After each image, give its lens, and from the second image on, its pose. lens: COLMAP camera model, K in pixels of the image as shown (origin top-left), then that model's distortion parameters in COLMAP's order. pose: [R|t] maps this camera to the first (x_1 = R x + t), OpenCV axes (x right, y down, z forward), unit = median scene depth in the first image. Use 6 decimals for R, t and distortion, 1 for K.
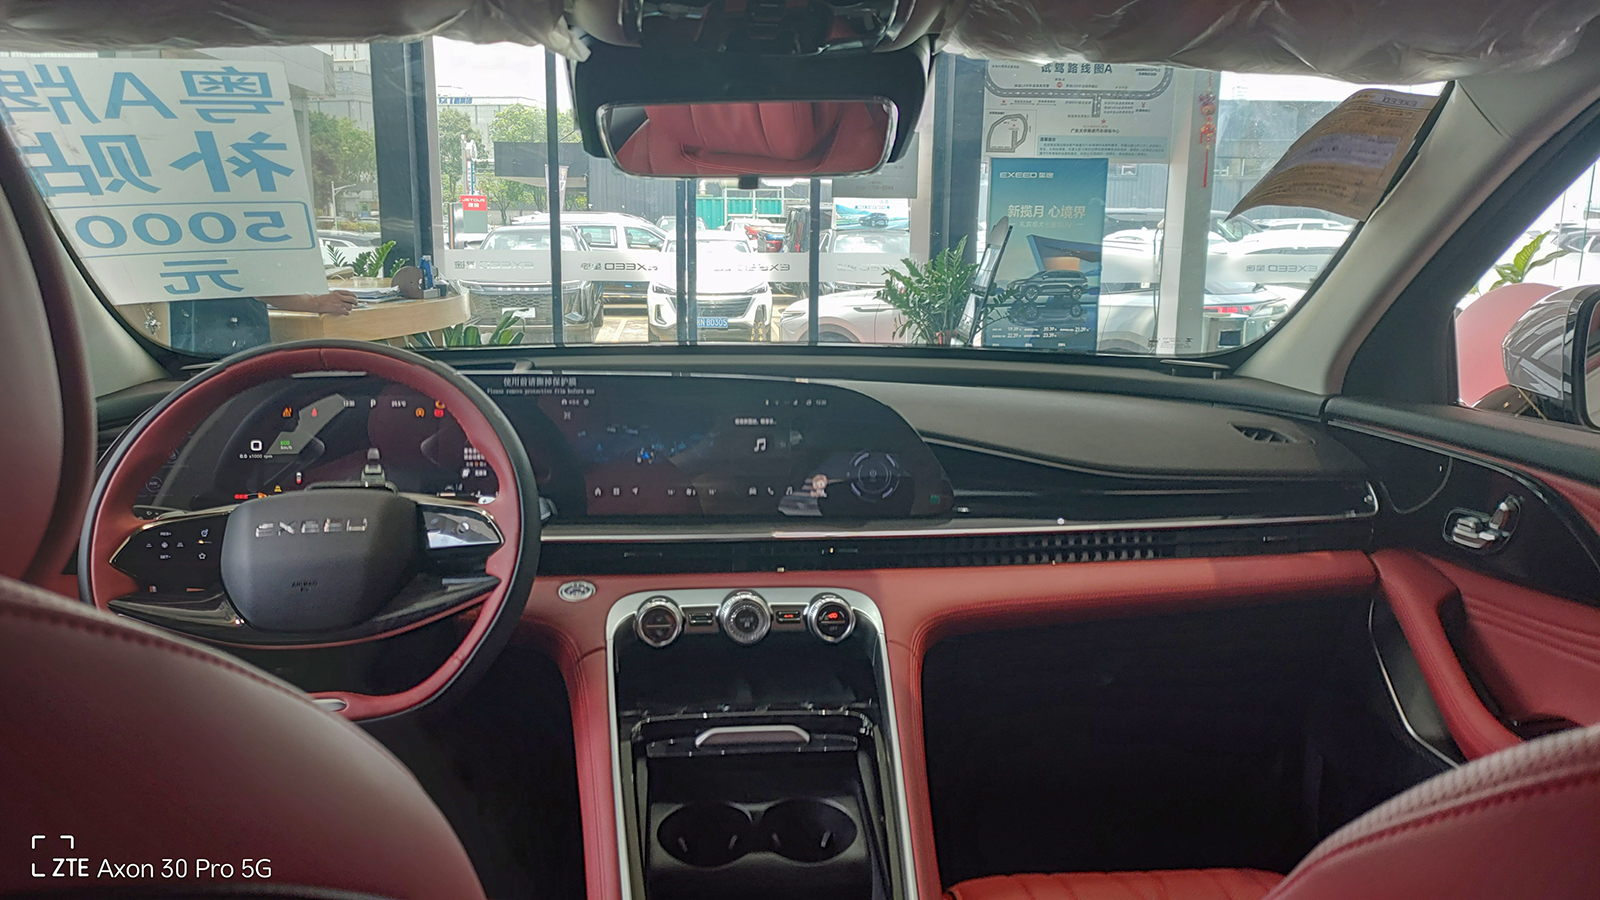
lens RADIAL K [[1229.1, 0, 797.1], [0, 1229.1, 451.1], [0, 0, 1]] dist [0.022709, -0.015178]
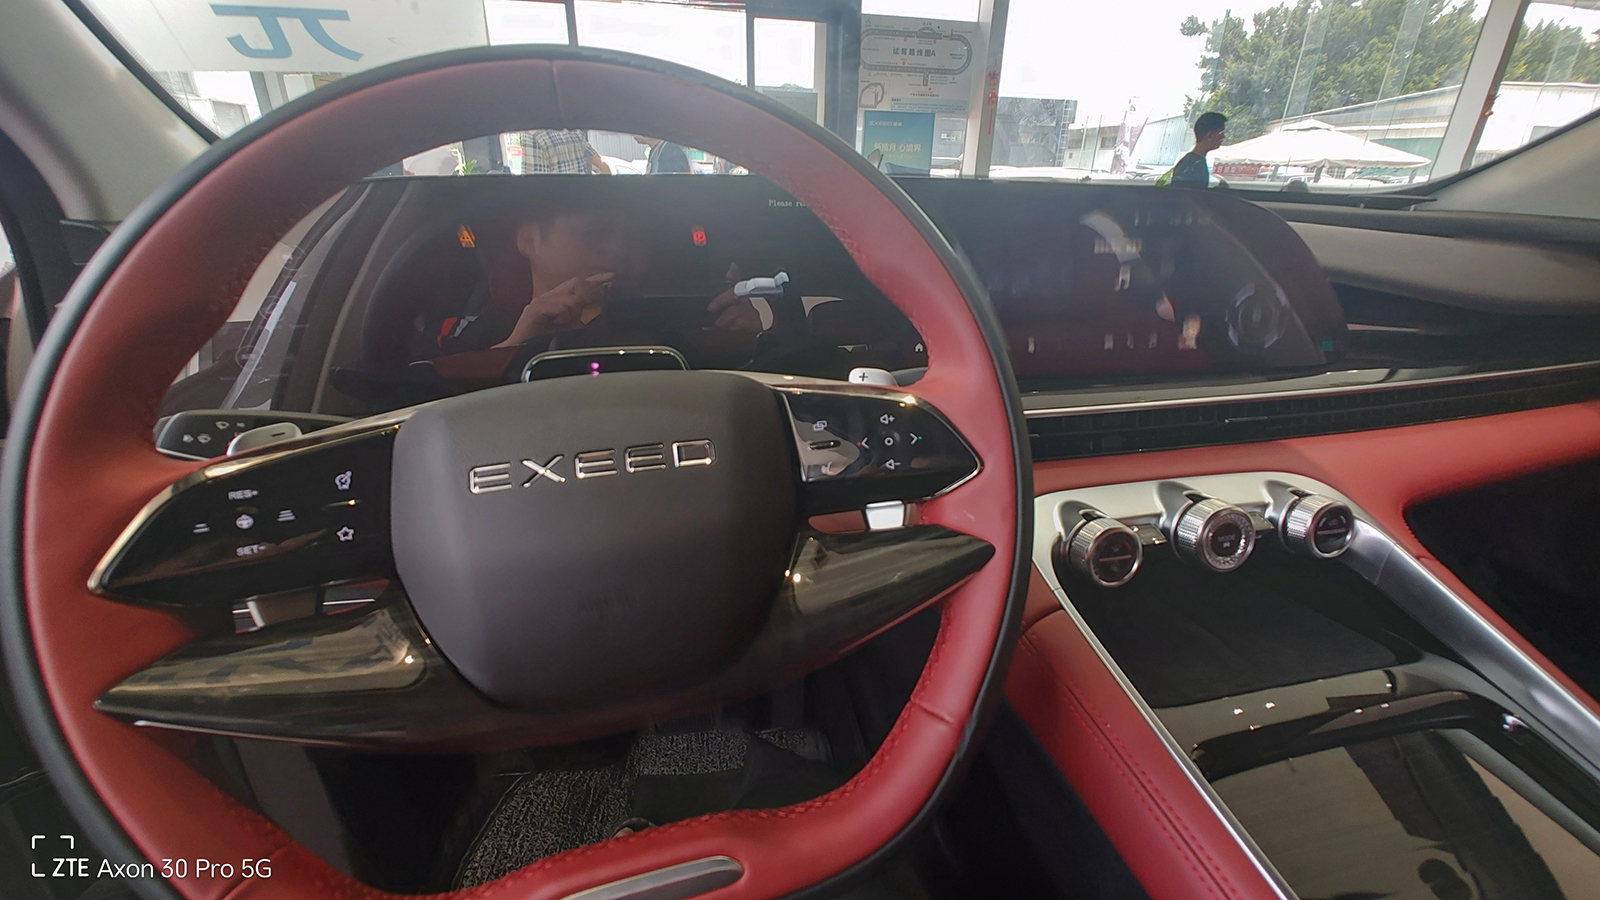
lens RADIAL K [[663.7, 0, 808.1], [0, 663.7, 442.6], [0, 0, 1]] dist [0.001020, 0.000086]
pose [[0.990689, -0.045297, 0.128387, -0.315160], [0.017785, 0.978005, 0.207820, 0.004786], [-0.134977, -0.203601, 0.969705, 0.685562]]
